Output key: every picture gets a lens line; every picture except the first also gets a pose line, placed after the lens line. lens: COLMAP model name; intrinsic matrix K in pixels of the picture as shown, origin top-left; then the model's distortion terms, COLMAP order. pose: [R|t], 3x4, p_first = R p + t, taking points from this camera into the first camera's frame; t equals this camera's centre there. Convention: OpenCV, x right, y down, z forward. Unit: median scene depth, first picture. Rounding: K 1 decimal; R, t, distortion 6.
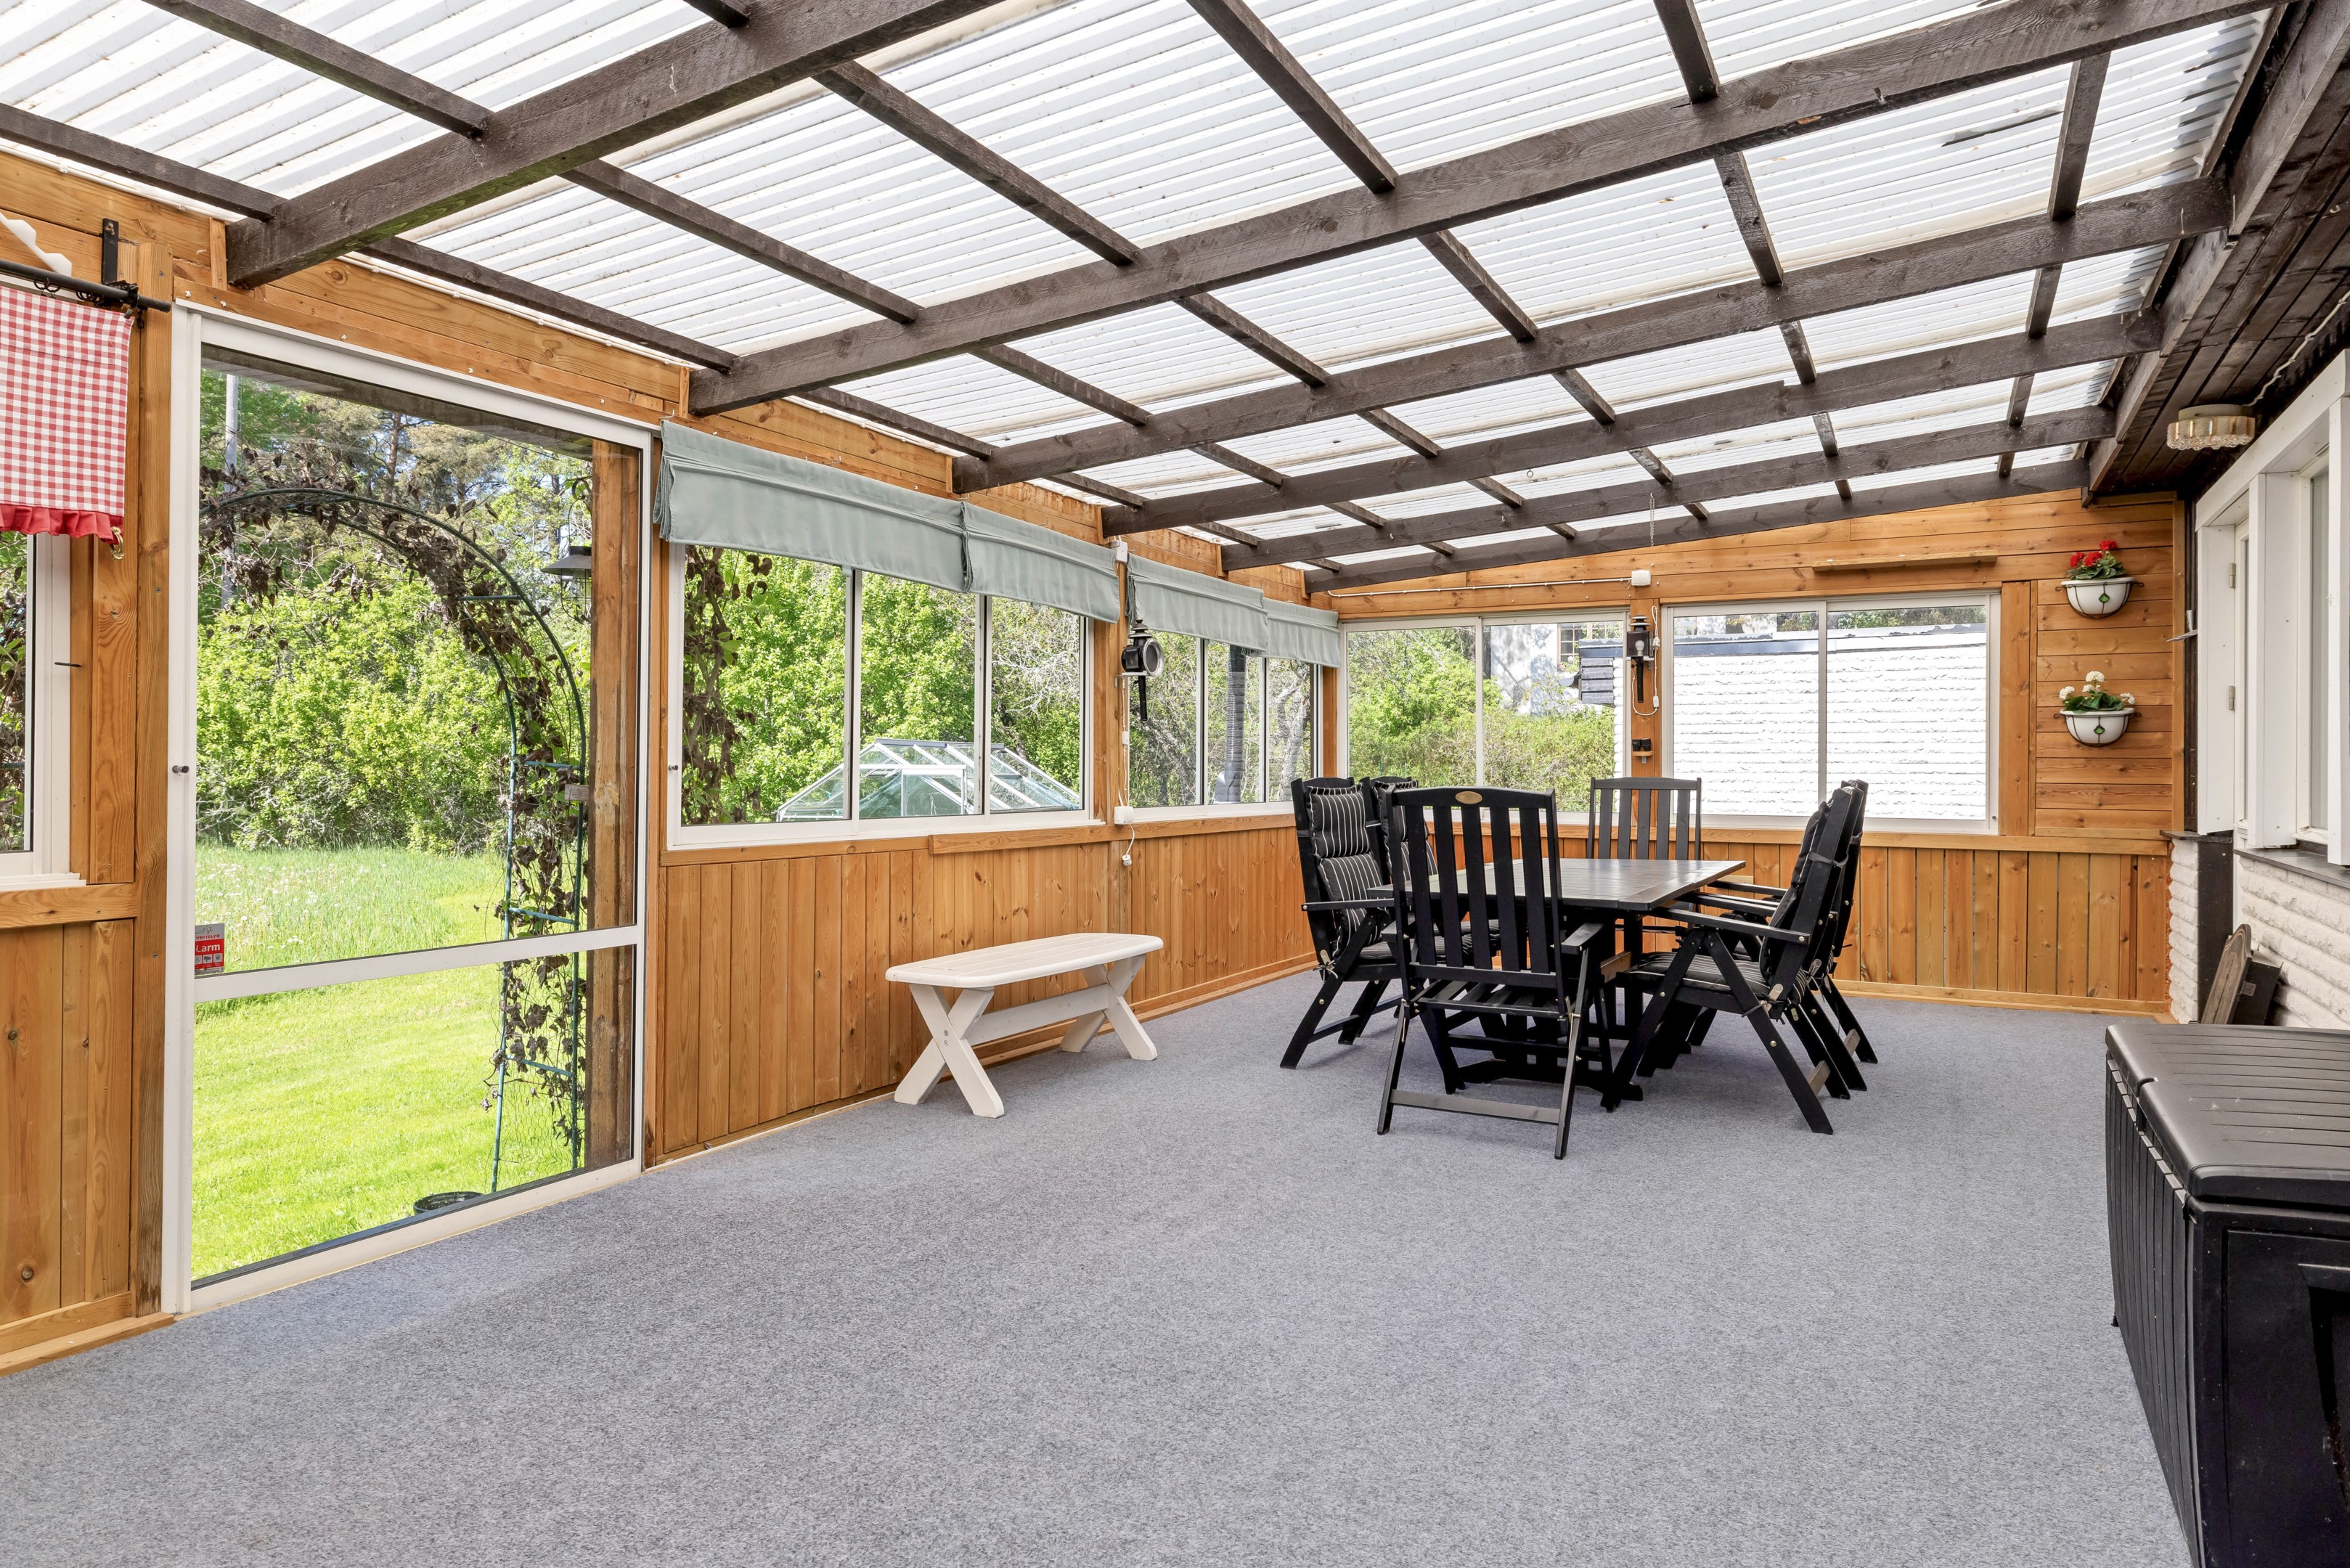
lens RADIAL K [[1487.7, 0, 1179.1], [0, 1487.7, 772.0], [0, 0, 1]] dist [0.001766, 0.003141]
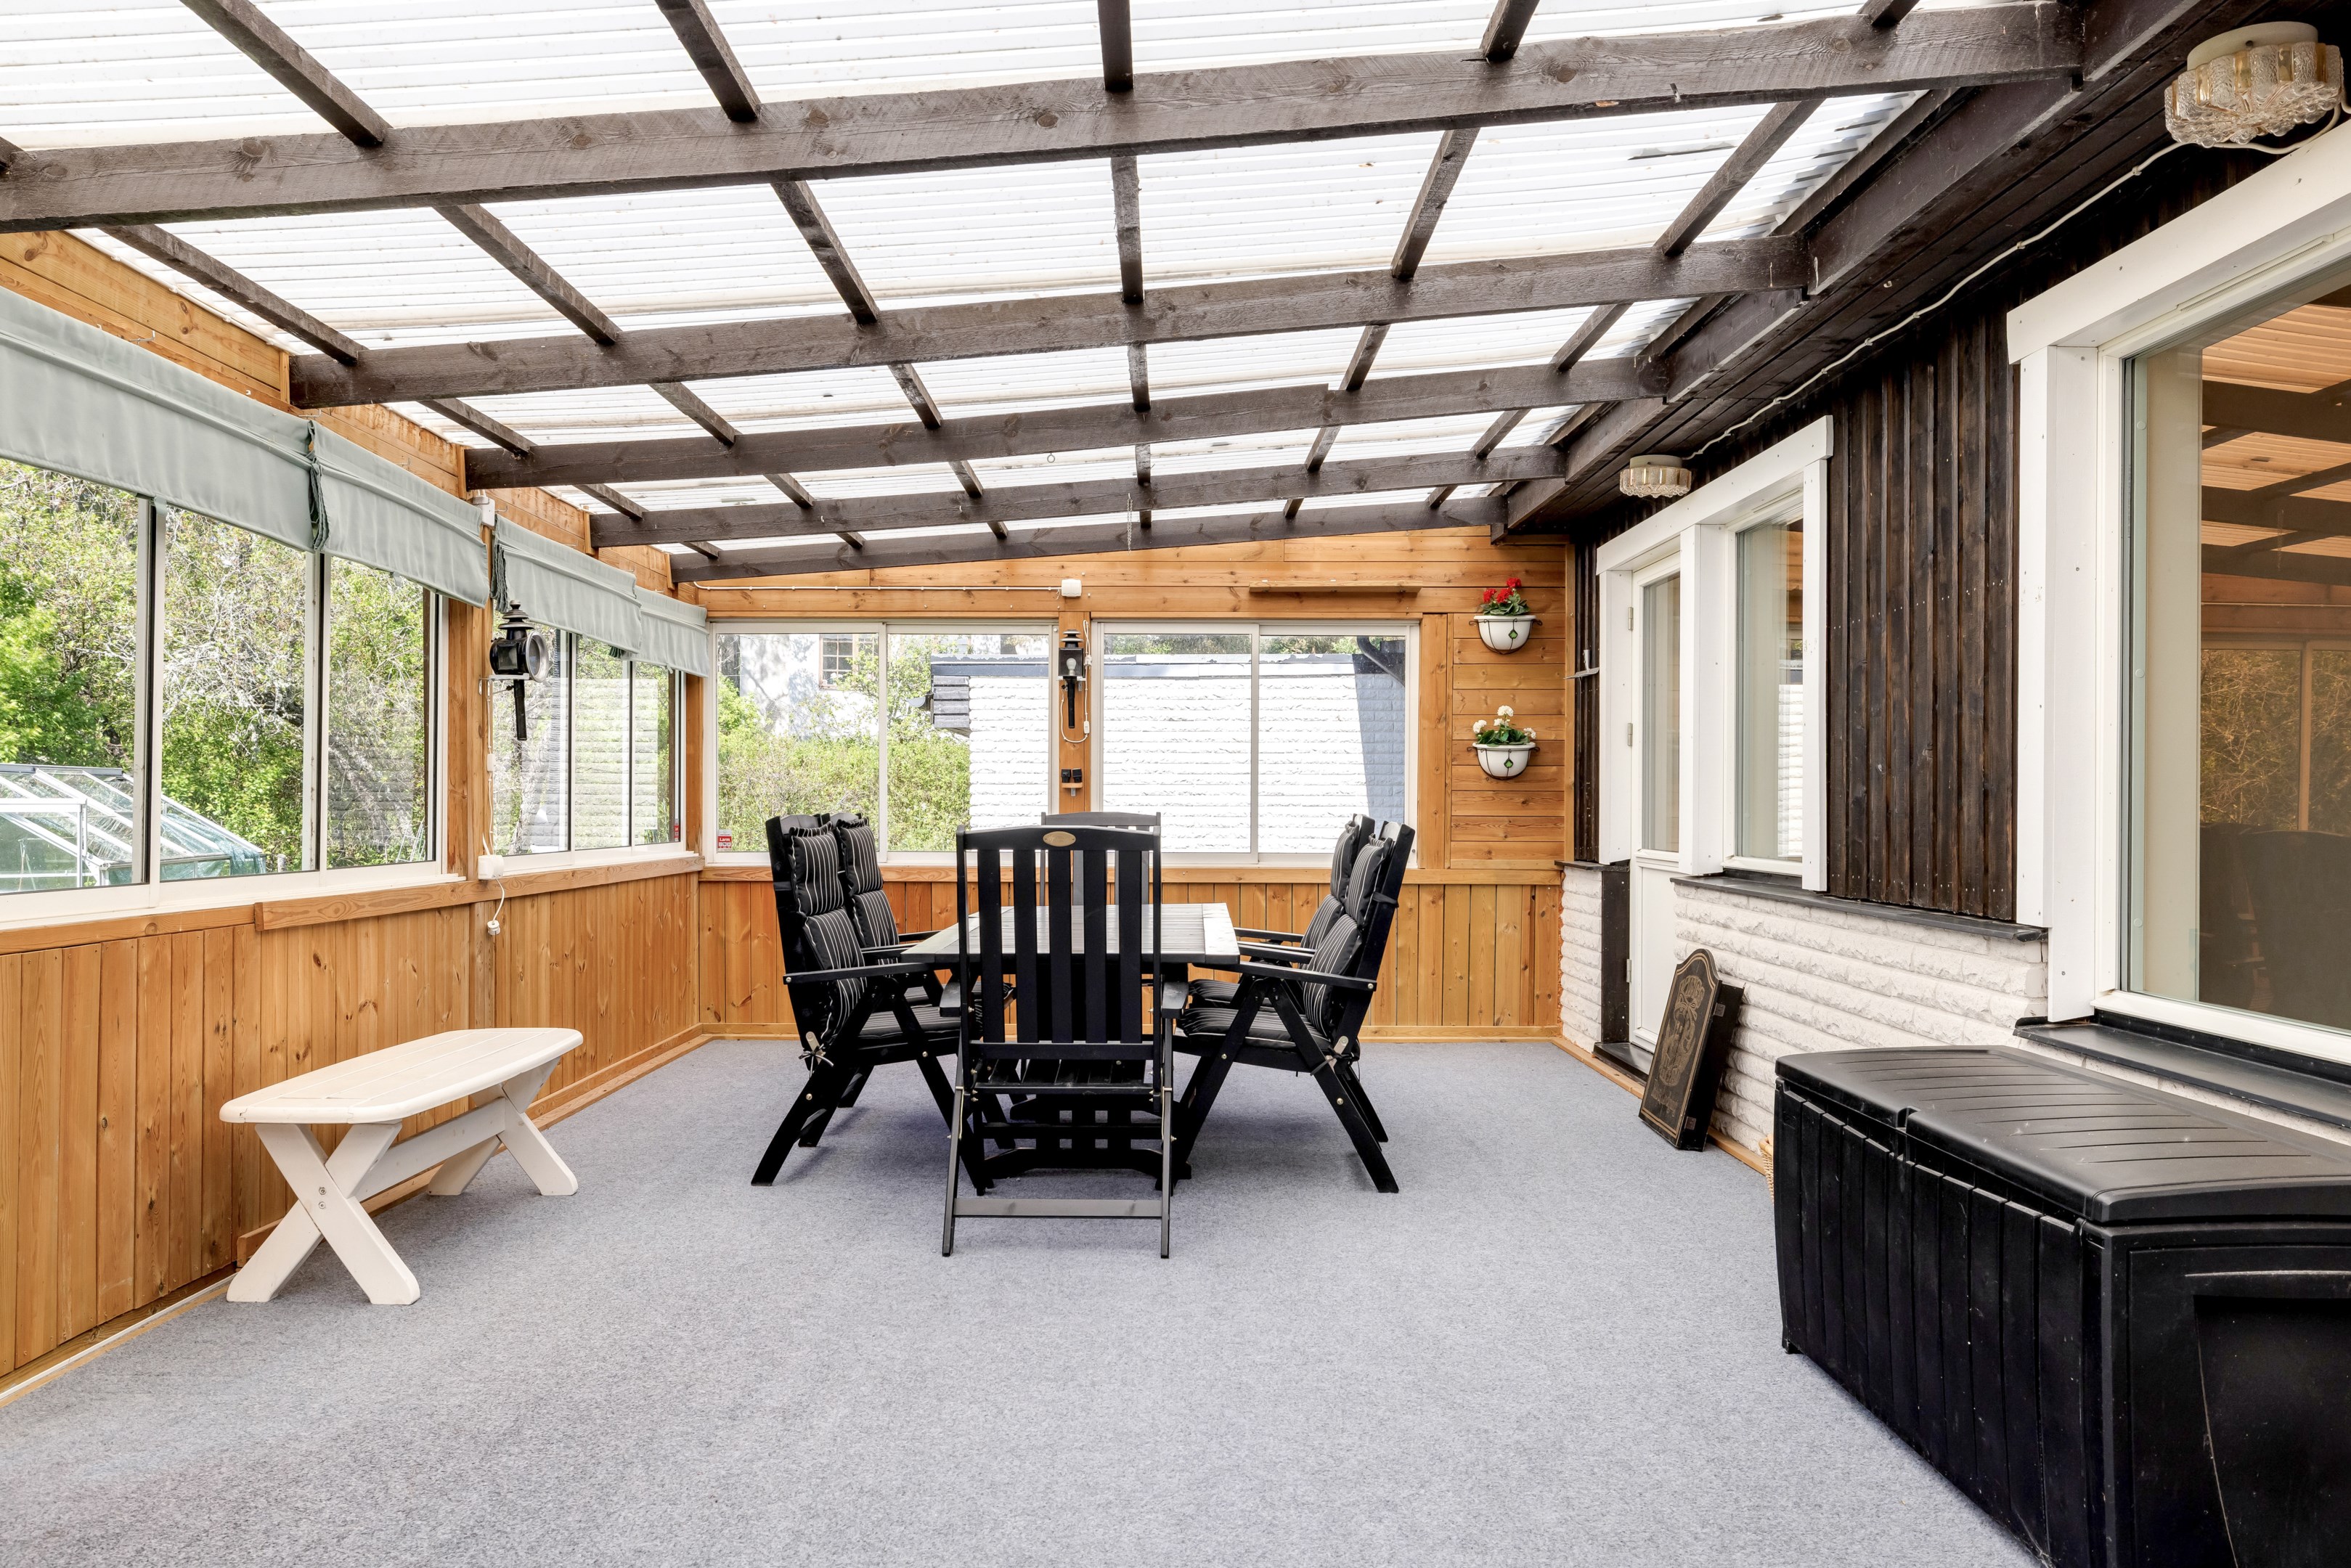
lens RADIAL K [[1701.3, 0, 1232.8], [0, 1701.3, 797.6], [0, 0, 1]] dist [-0.001255, 0.006802]
pose [[0.875305, -0.000934, 0.483570, -0.152351], [0.002939, 0.999990, -0.003390, -0.001902], [-0.483562, 0.004388, 0.875299, 0.098392]]
